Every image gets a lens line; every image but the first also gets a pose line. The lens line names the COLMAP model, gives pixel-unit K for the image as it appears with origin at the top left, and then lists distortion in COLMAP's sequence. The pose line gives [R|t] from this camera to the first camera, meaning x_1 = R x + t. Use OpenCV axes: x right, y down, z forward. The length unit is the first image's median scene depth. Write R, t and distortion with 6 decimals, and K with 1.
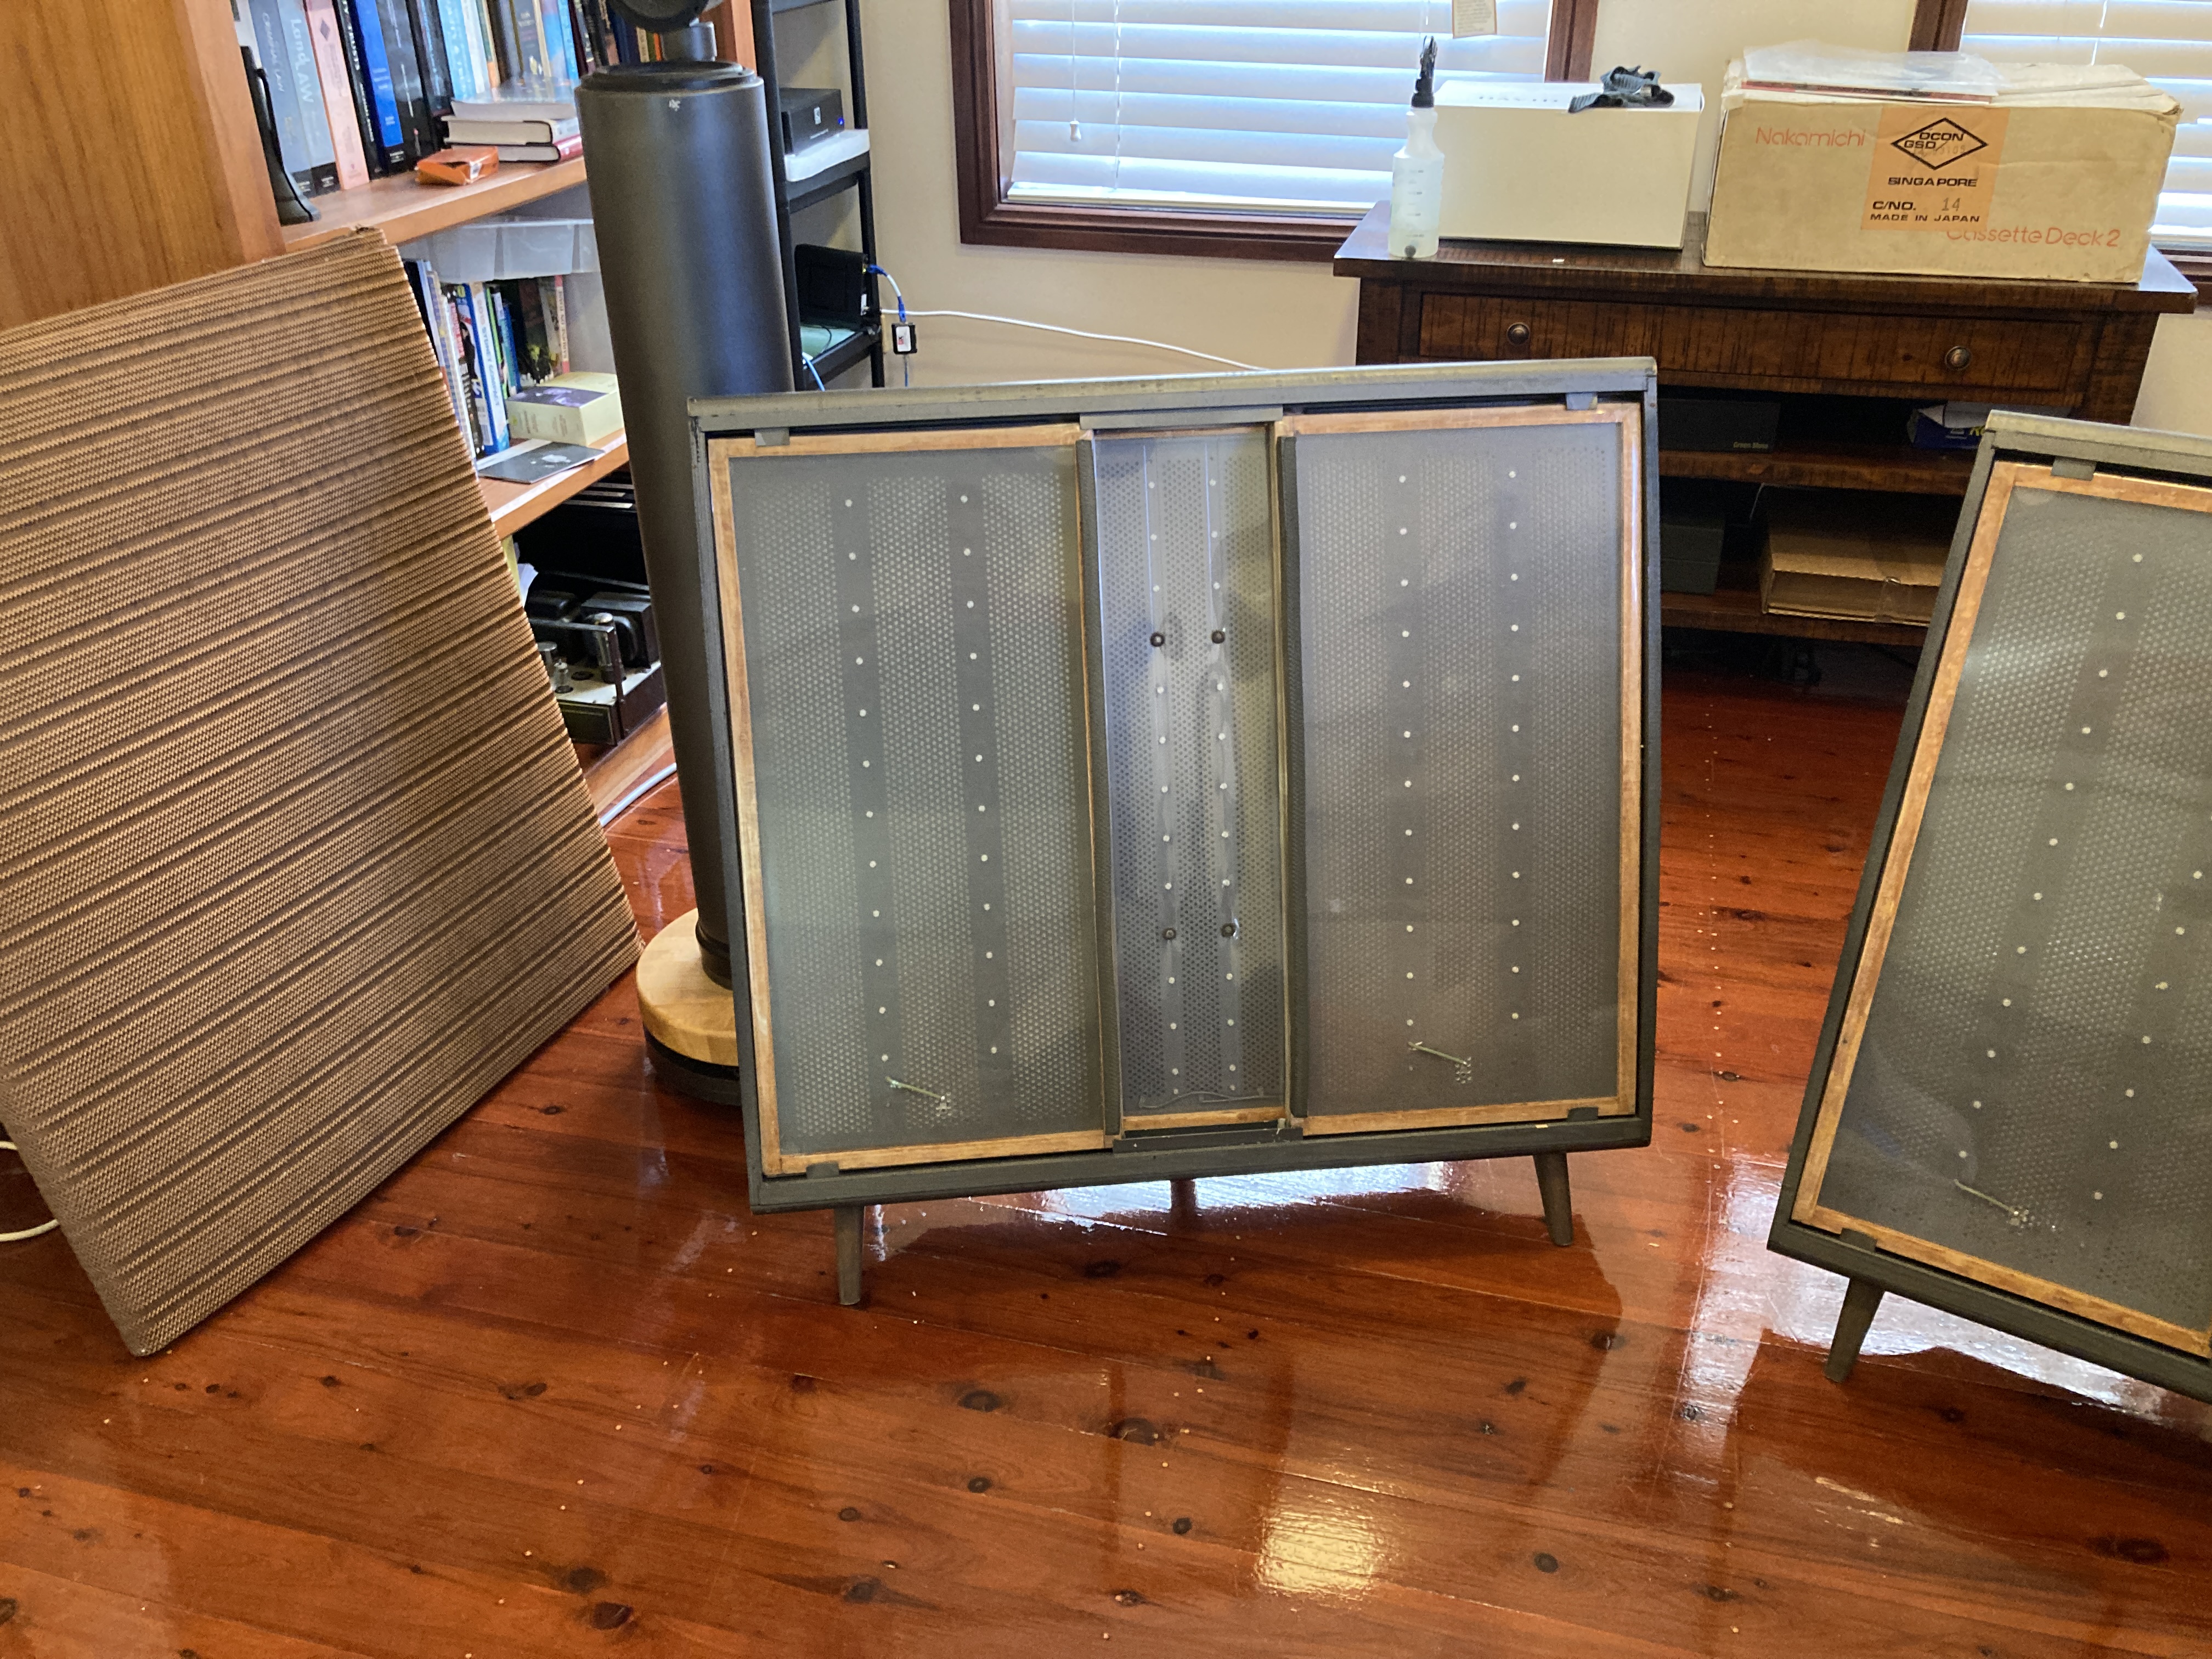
lens RADIAL K [[1802.4, 0, 1104.5], [0, 1802.4, 832.6], [0, 0, 1]] dist [0.035640, -0.041240]
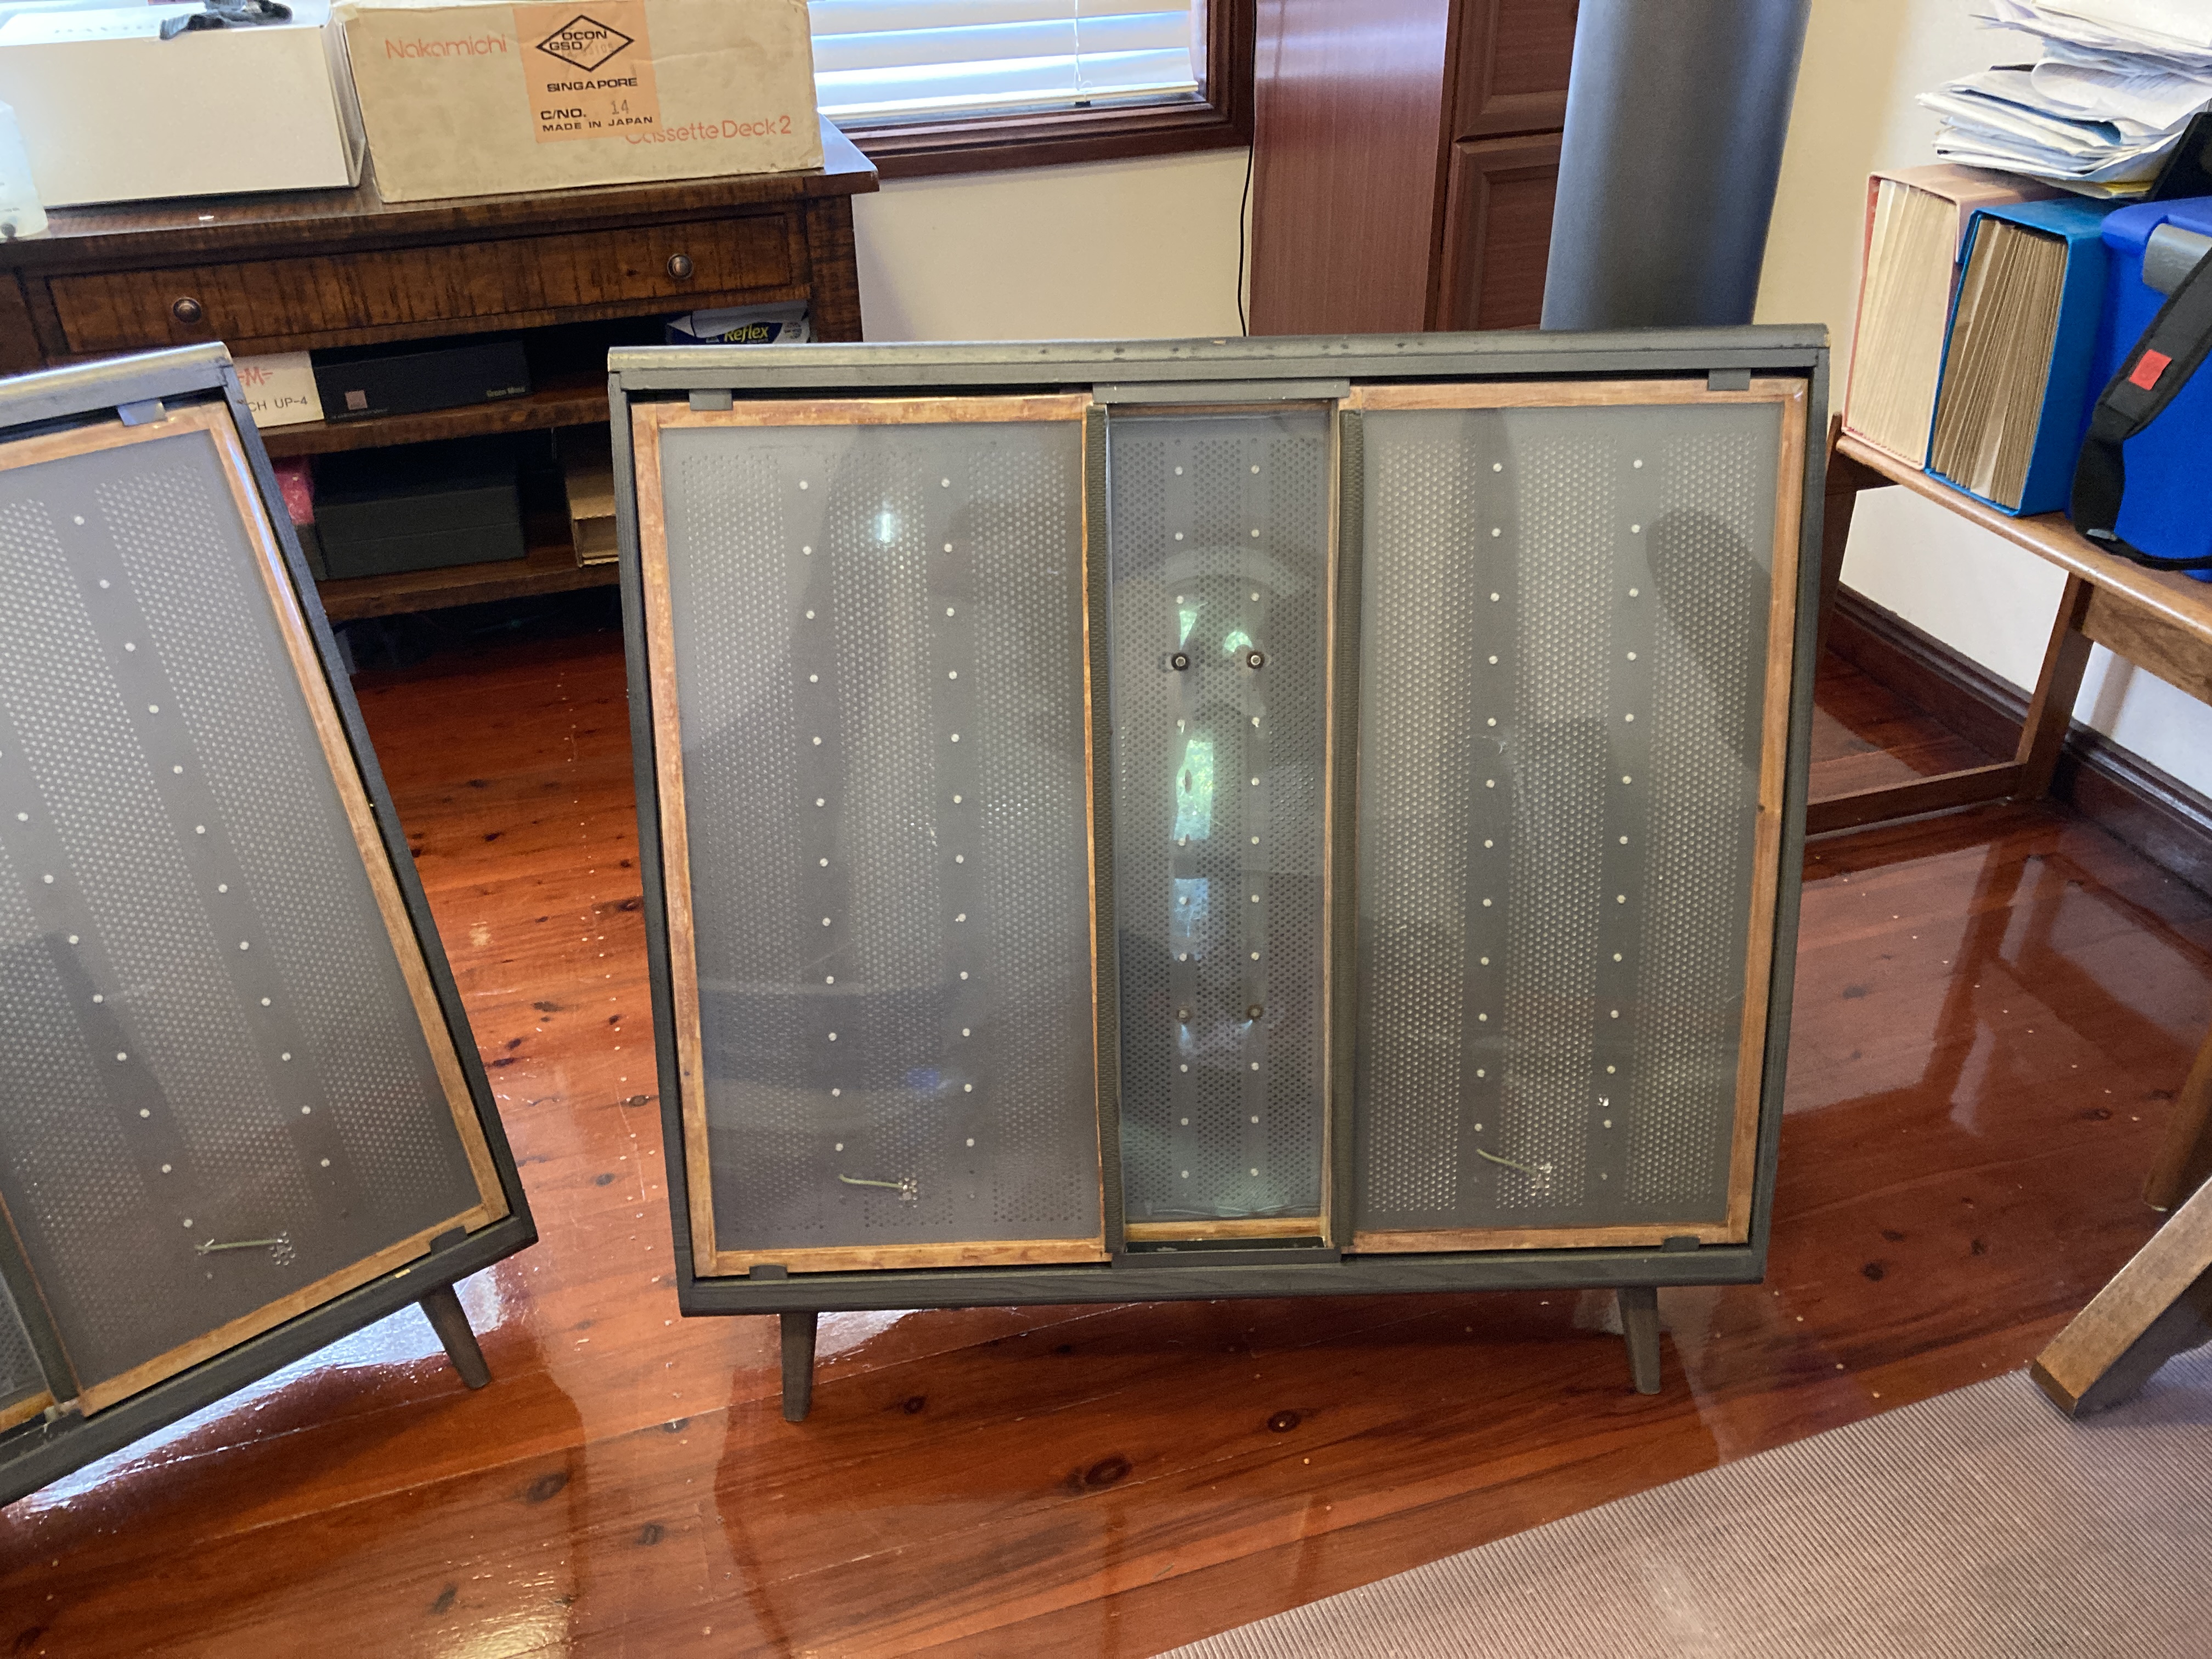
lens RADIAL K [[1802.4, 0, 1086.0], [0, 1802.4, 812.4], [0, 0, 1]] dist [0.035640, -0.041240]
pose [[0.835226, -0.287435, 0.468805, 0.157689], [0.272485, 0.956824, 0.101190, -0.034379], [-0.477649, 0.043225, 0.877487, 0.103564]]
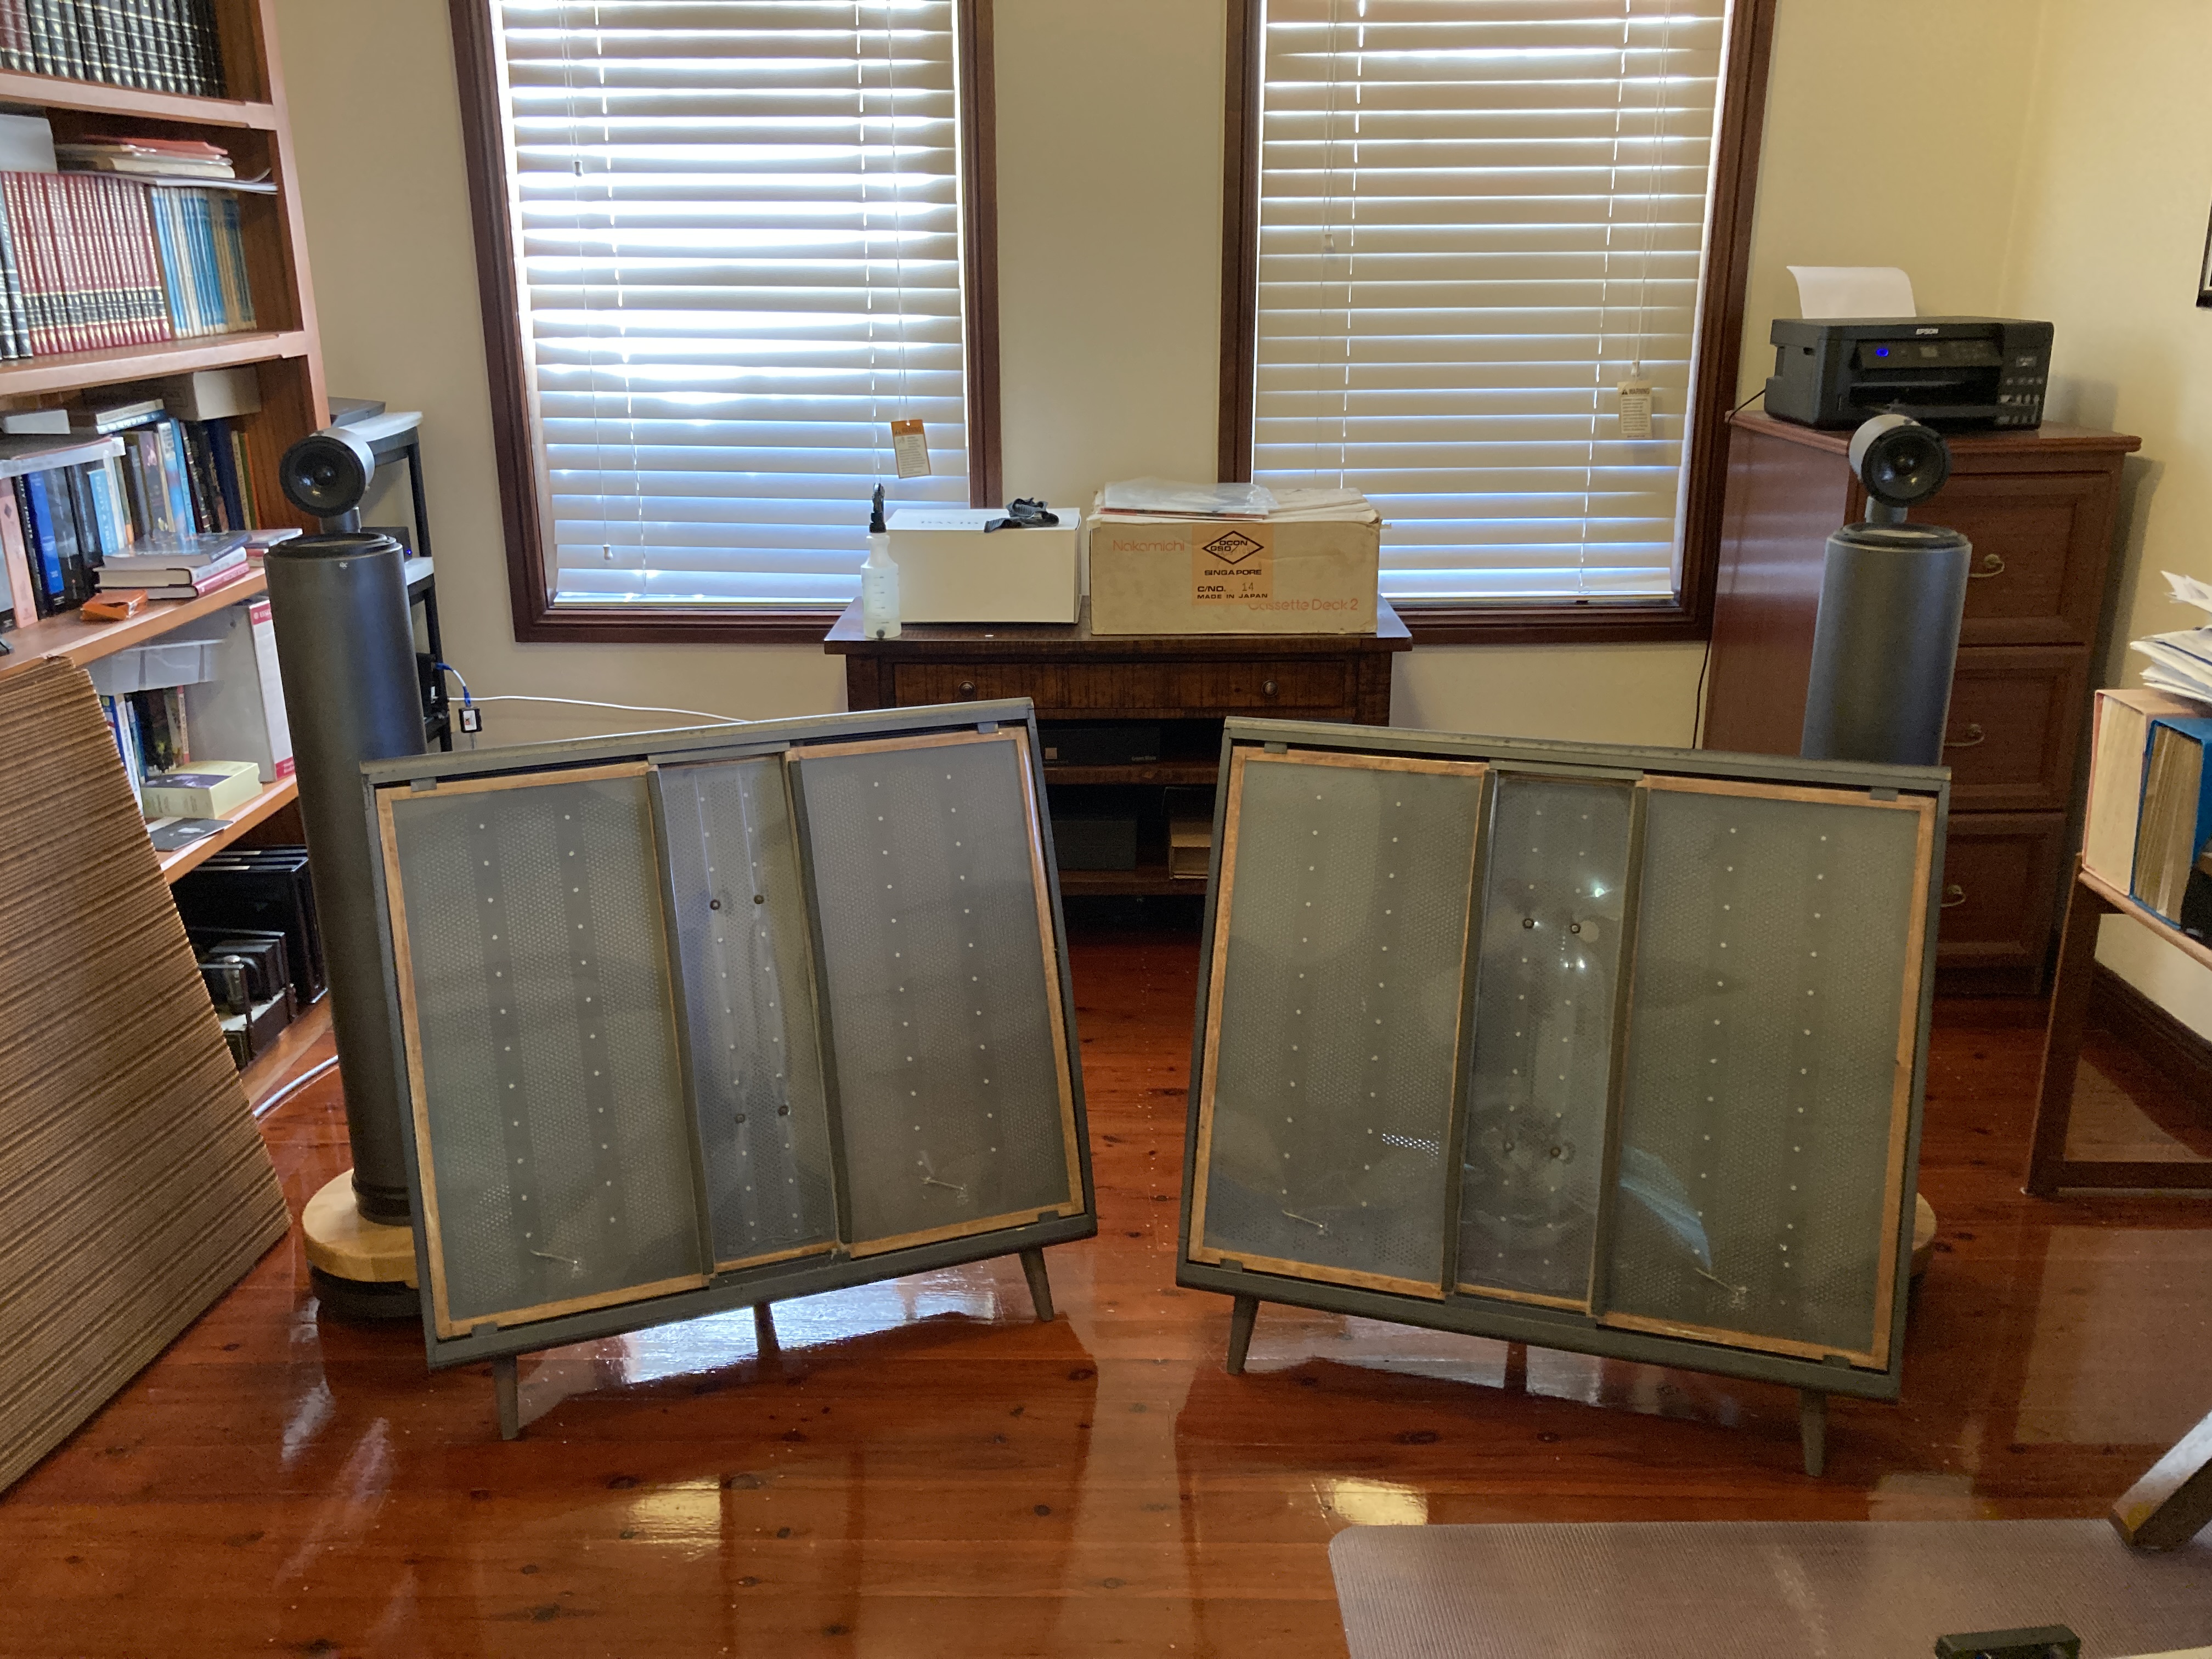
lens RADIAL K [[1802.4, 0, 1082.0], [0, 1802.4, 809.2], [0, 0, 1]] dist [0.035640, -0.041240]
pose [[0.967612, -0.070506, 0.242395, -0.025135], [0.119425, 0.973809, -0.193476, 0.109350], [-0.222405, 0.216158, 0.950690, -0.367663]]
